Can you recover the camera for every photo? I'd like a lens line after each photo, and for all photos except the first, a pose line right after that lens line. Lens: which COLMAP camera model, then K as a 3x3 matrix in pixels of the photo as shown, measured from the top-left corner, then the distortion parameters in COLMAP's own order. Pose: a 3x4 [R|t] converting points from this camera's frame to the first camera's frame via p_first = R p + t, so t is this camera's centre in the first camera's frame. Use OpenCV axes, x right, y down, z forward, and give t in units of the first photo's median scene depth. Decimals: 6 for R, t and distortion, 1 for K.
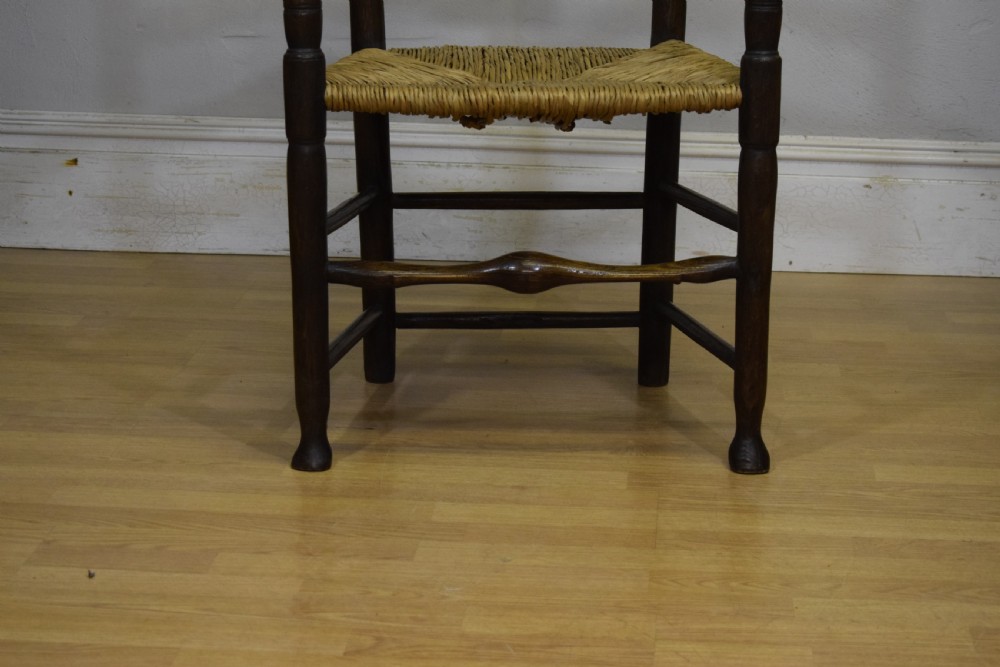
lens RADIAL K [[2322.1, 0, 503.0], [0, 2322.1, 351.8], [0, 0, 1]] dist [-0.026880, 0.000000]
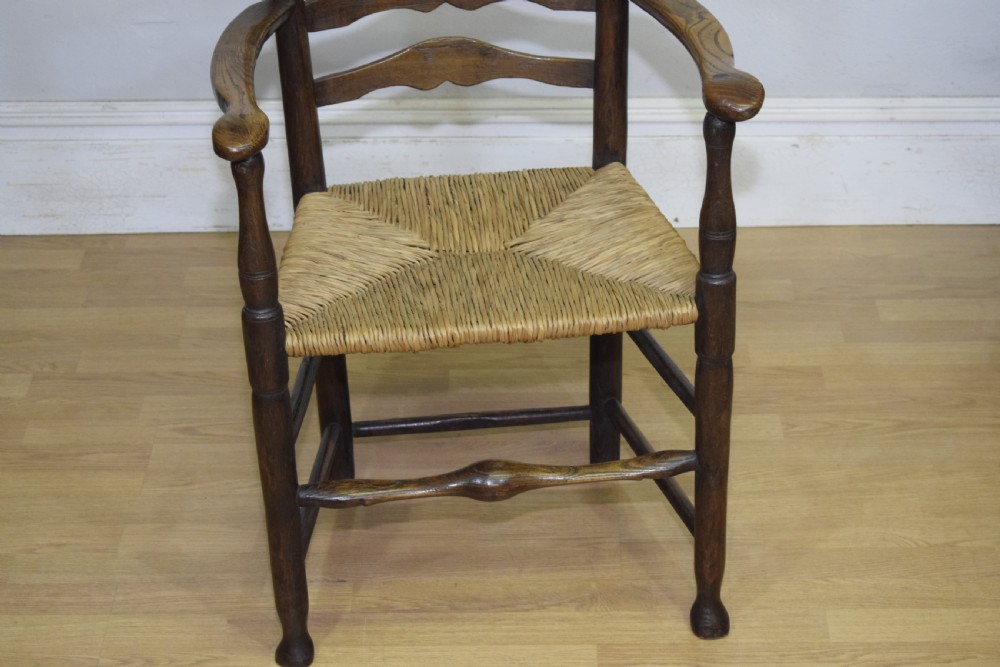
lens RADIAL K [[2322.1, 0, 501.4], [0, 2322.1, 347.2], [0, 0, 1]] dist [-0.026880, 0.000000]
pose [[0.996846, -0.063736, 0.047286, -0.028317], [0.047836, 0.957980, 0.282817, -0.352221], [-0.063325, -0.279663, 0.958008, 0.029560]]
